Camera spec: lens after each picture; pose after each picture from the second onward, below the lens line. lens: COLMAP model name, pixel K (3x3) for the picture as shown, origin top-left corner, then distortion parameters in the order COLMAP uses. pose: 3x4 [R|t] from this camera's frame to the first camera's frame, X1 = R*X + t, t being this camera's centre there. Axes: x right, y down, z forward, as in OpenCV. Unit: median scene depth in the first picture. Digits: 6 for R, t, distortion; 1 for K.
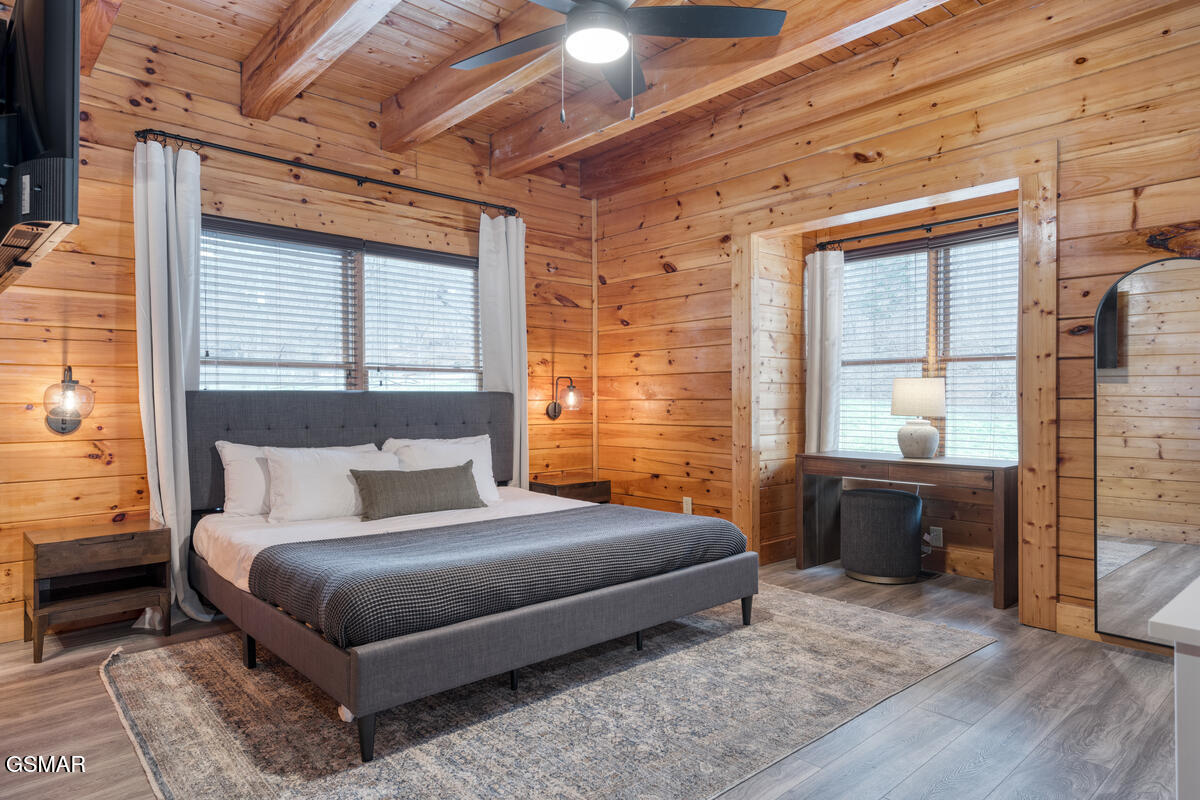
lens RADIAL K [[718.8, 0, 600.0], [0, 718.8, 400.0], [0, 0, 1]] dist [0.005036, 0.000447]
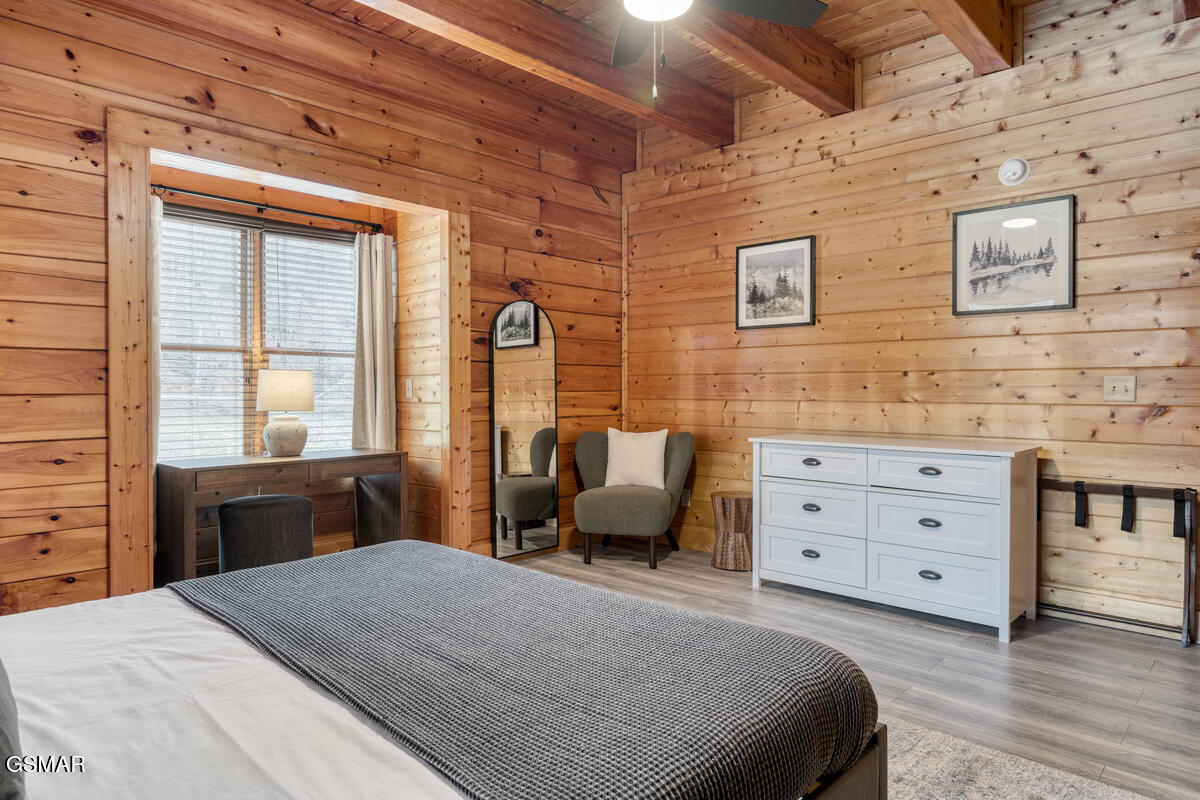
lens RADIAL K [[728.1, 0, 600.0], [0, 728.1, 400.0], [0, 0, 1]] dist [0.006952, 0.002137]
pose [[-0.073366, -0.012486, 0.997227, -0.566601], [0.005522, 0.999901, 0.012926, -0.002430], [-0.997290, 0.006455, -0.073290, 0.703303]]
